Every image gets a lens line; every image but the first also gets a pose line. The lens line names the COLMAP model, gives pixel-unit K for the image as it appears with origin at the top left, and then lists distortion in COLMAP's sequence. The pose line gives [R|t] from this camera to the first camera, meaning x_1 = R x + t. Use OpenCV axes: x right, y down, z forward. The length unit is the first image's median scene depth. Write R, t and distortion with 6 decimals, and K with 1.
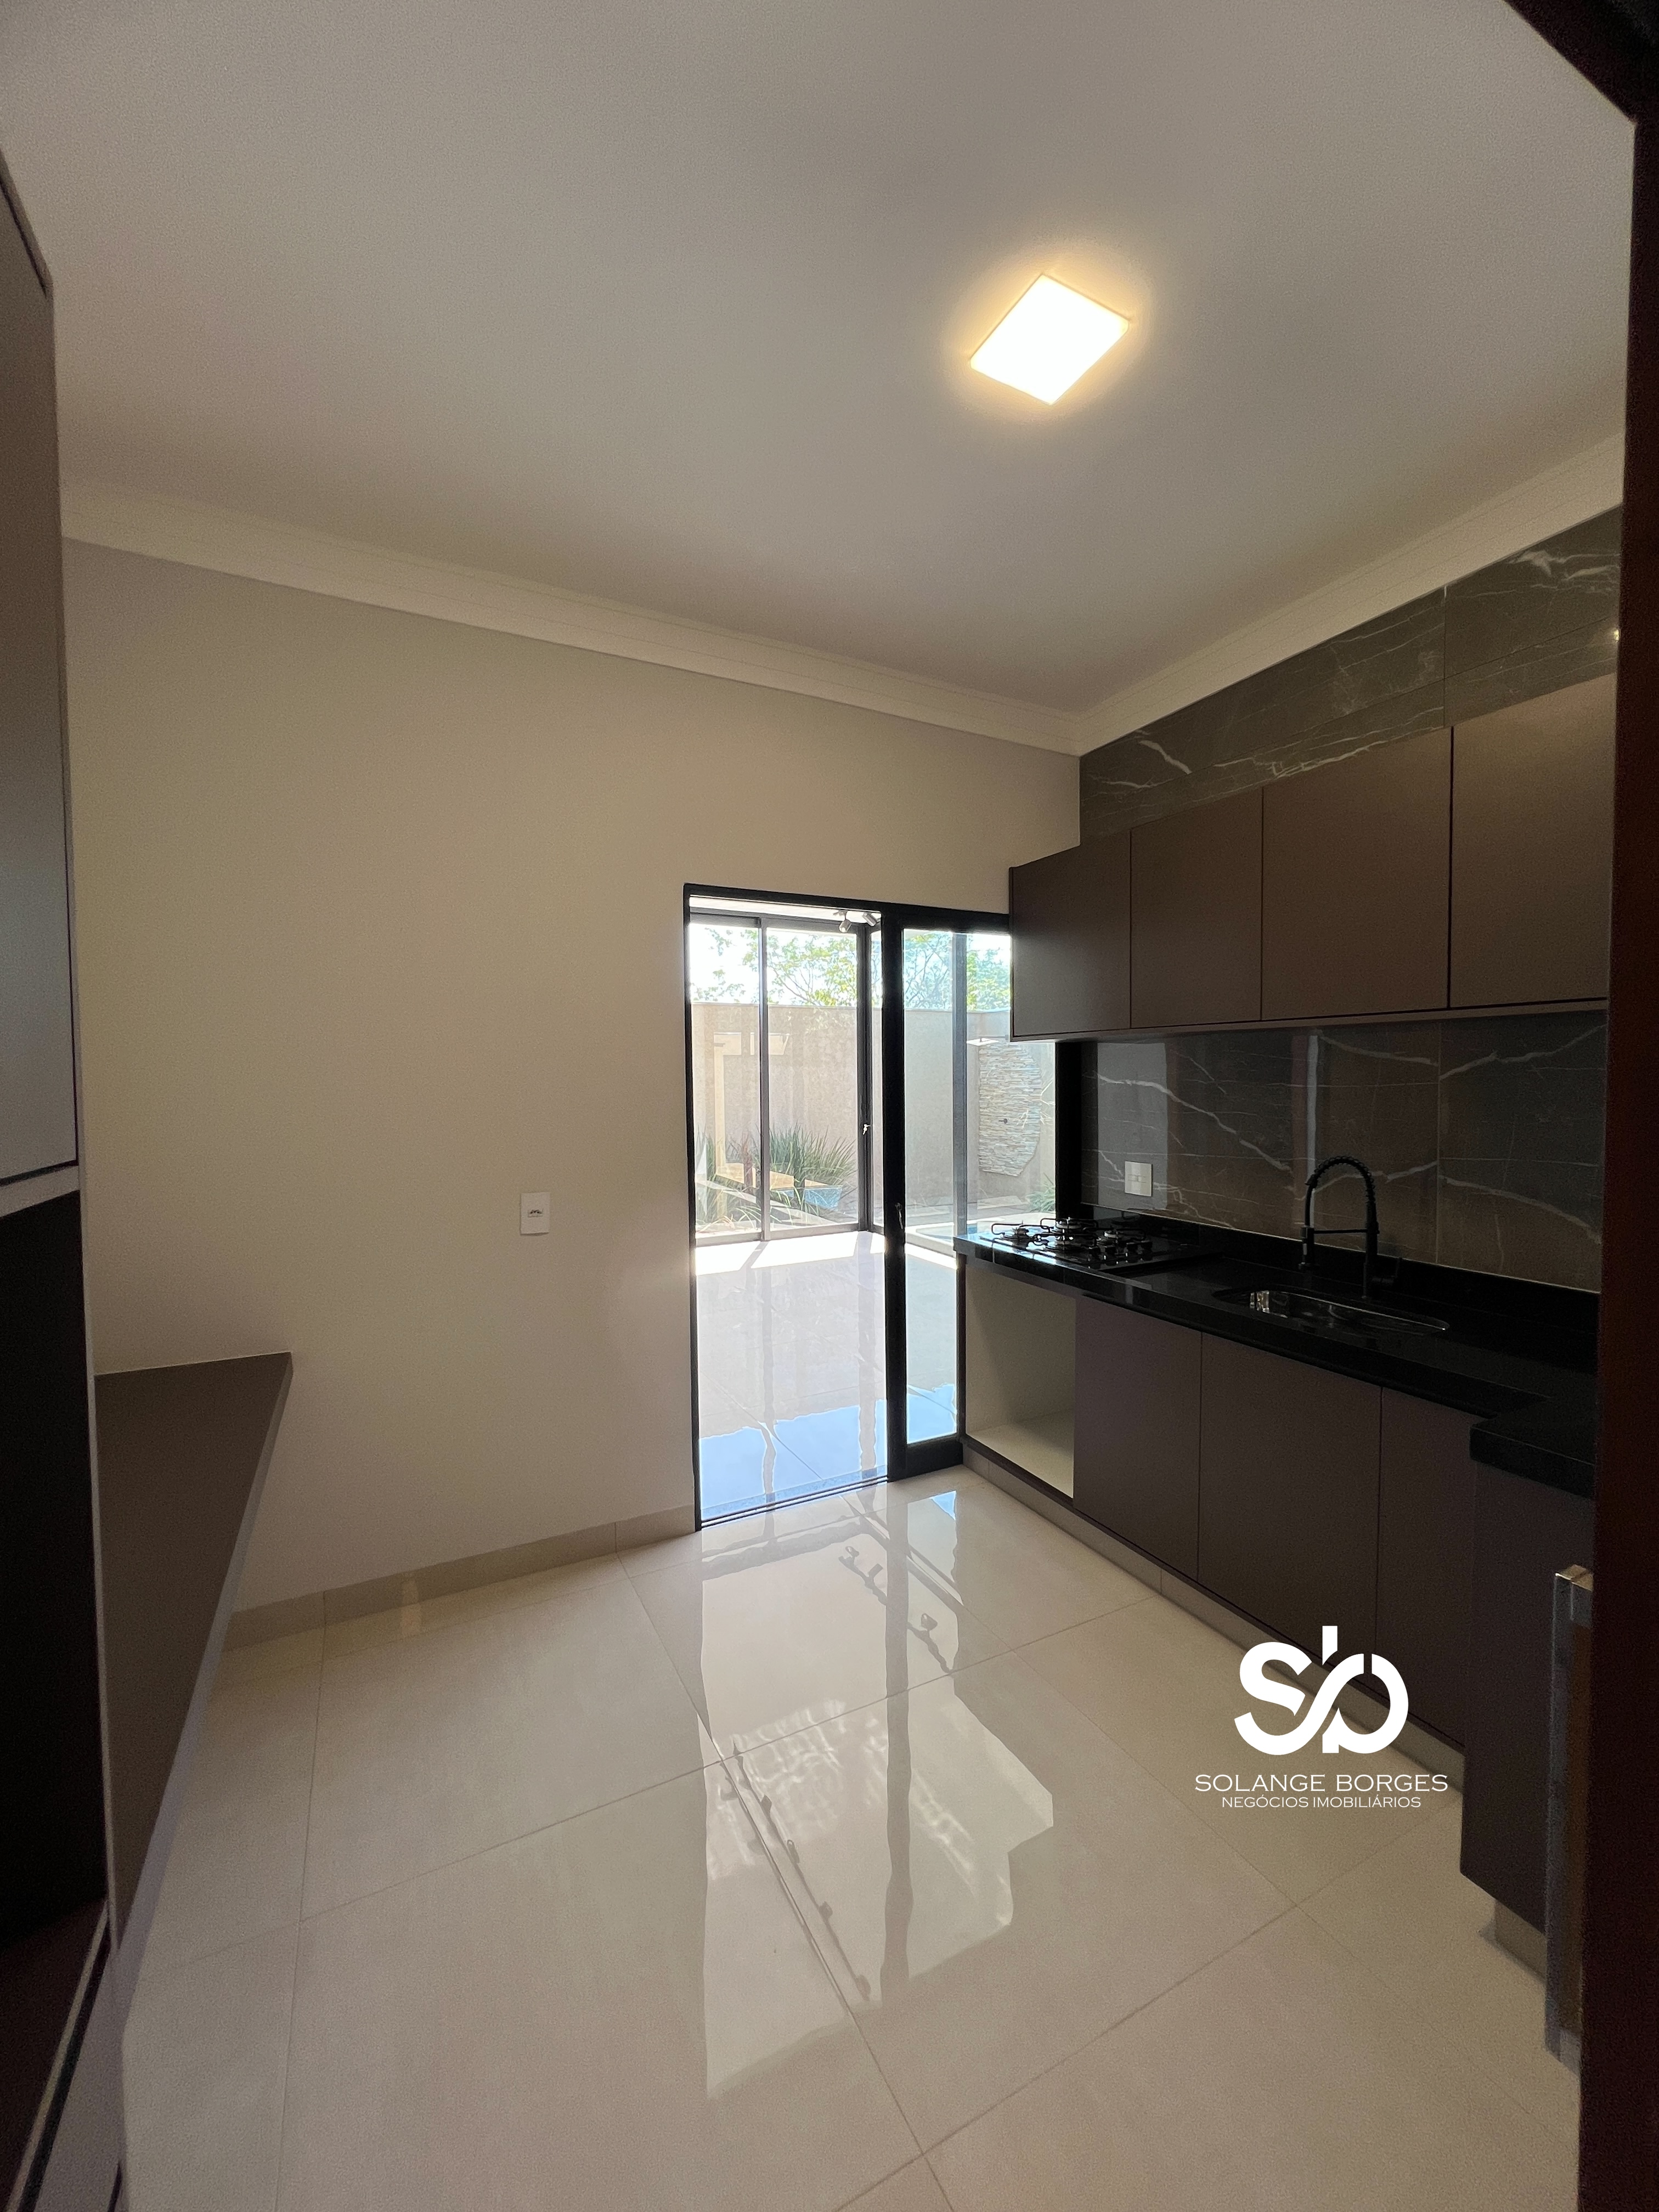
lens RADIAL K [[893.5, 0, 834.9], [0, 893.5, 1106.3], [0, 0, 1]] dist [0.001586, 0.001188]
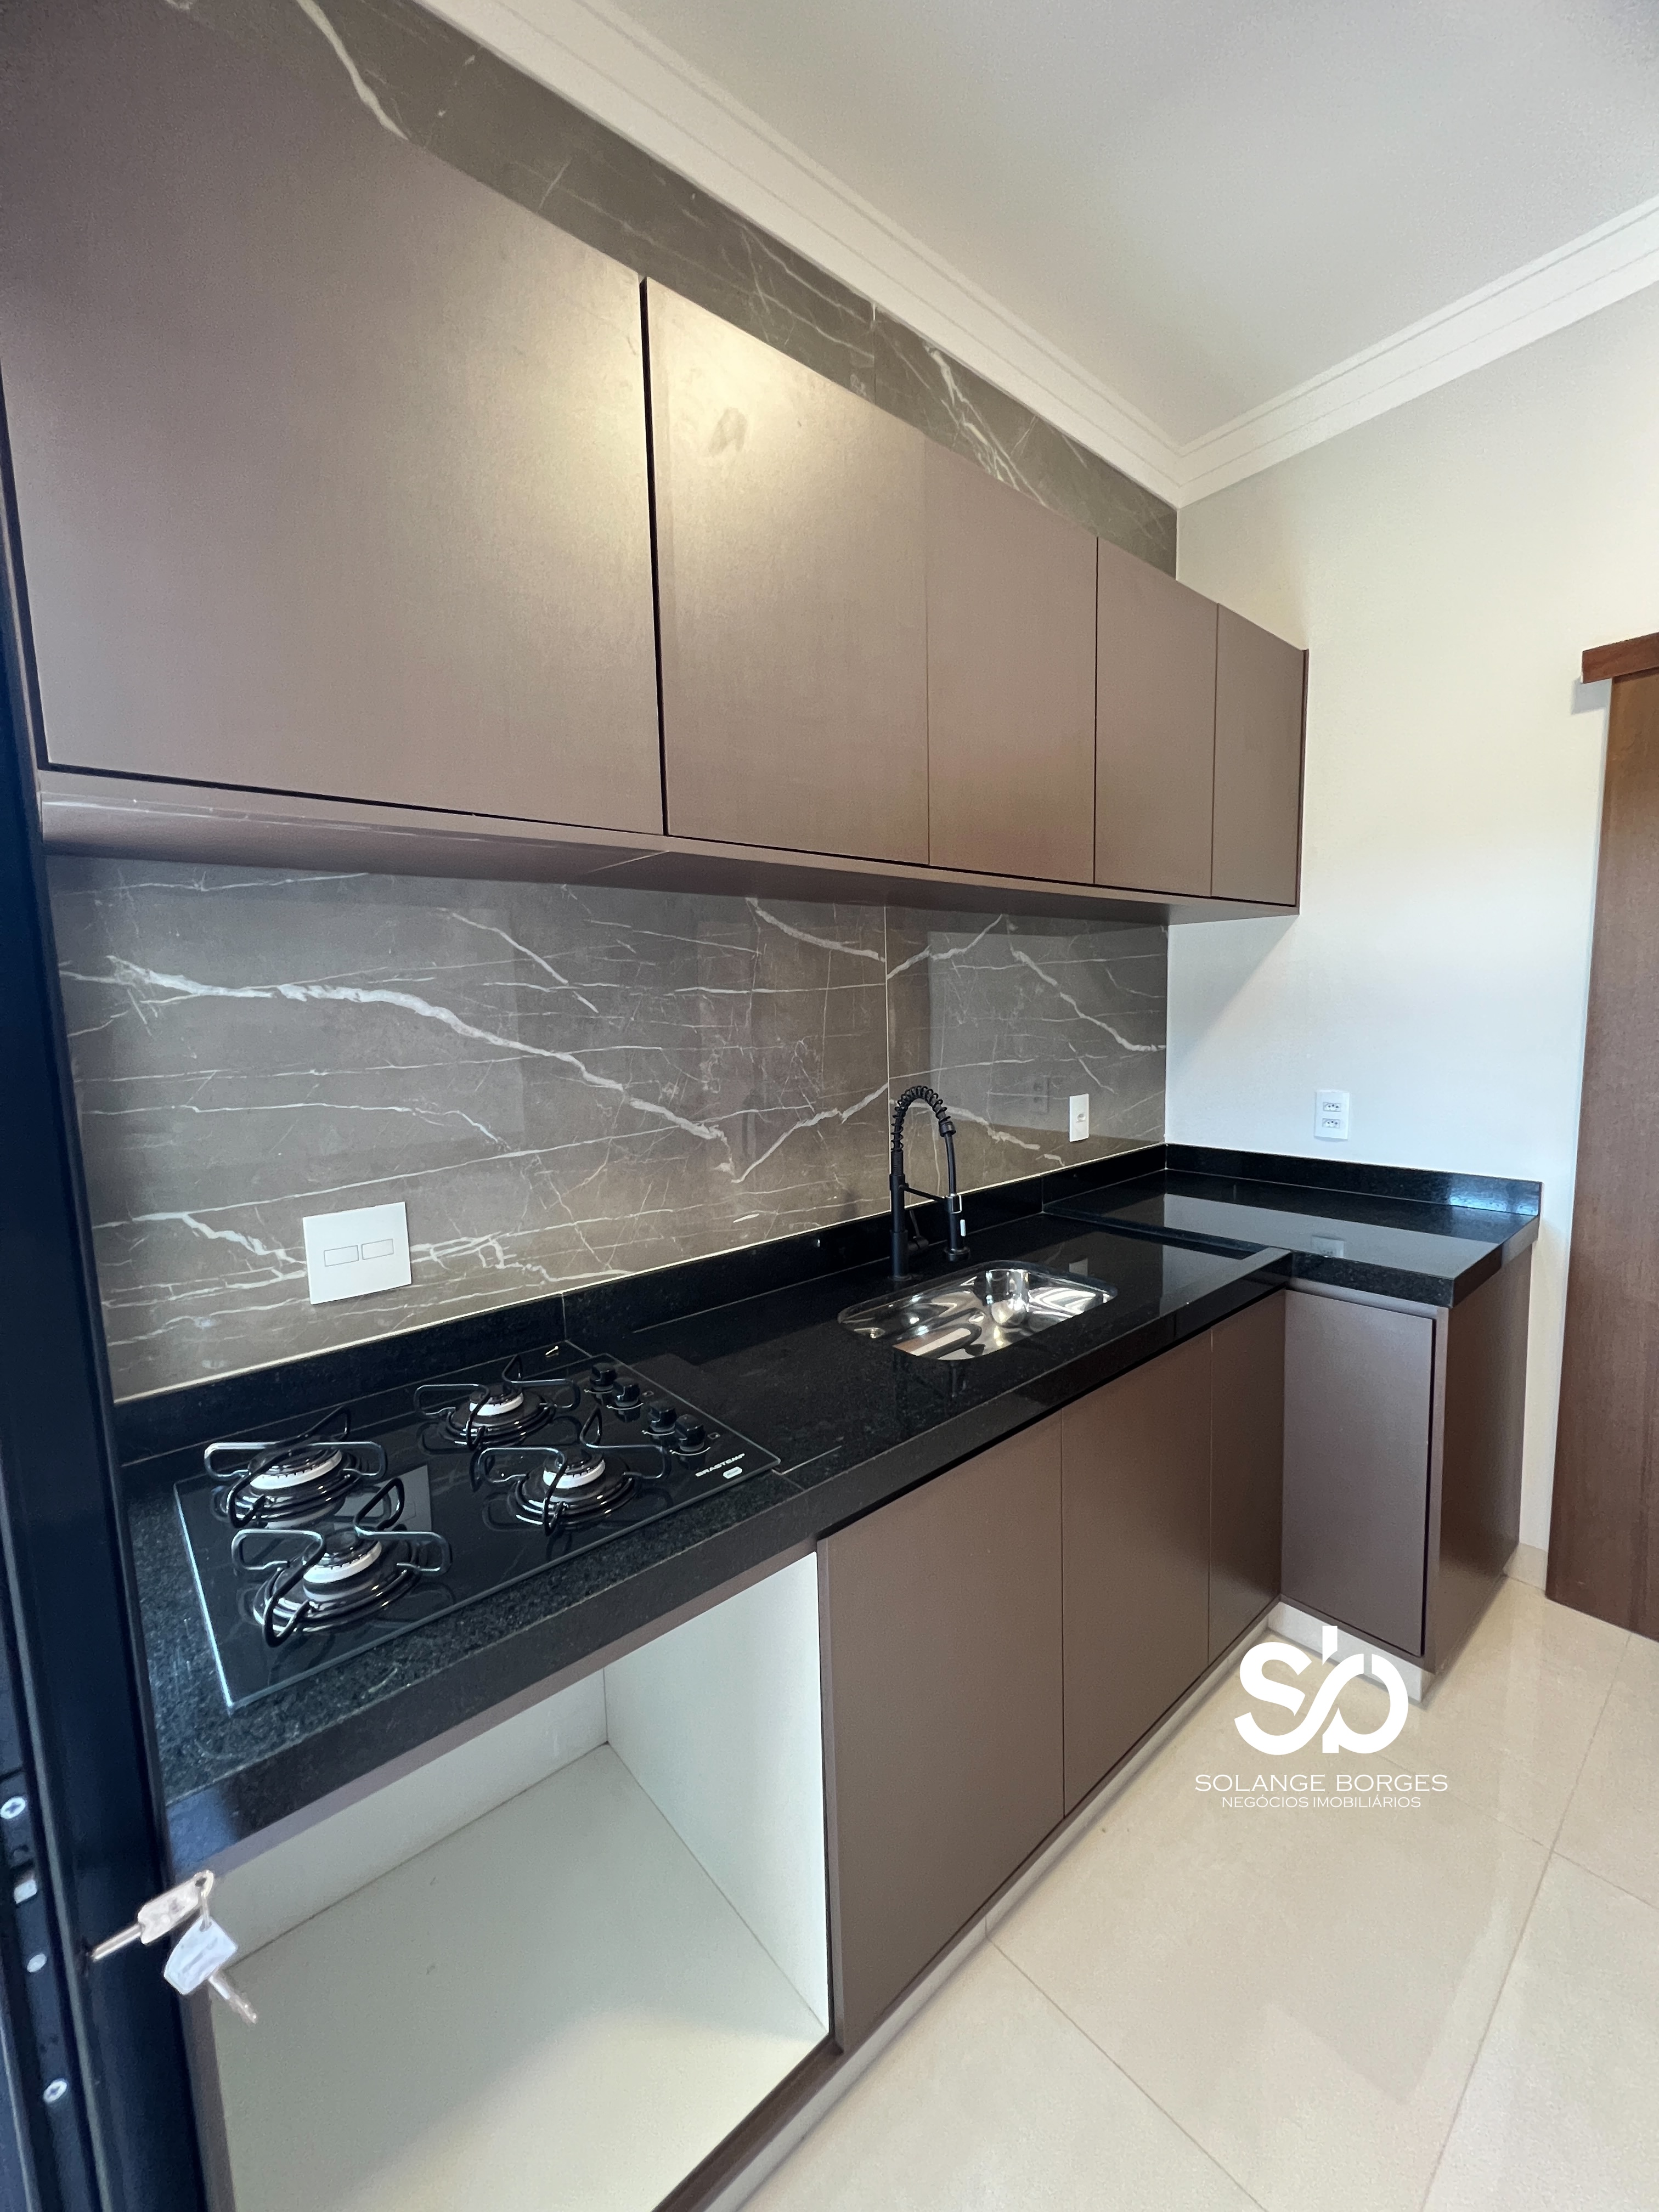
lens RADIAL K [[893.5, 0, 829.7], [0, 893.5, 1110.1], [0, 0, 1]] dist [0.001586, 0.001188]
pose [[-0.240019, -0.097871, 0.965822, -0.082056], [0.067978, 0.990768, 0.117293, -0.010941], [-0.968385, 0.093808, -0.231150, 1.190574]]
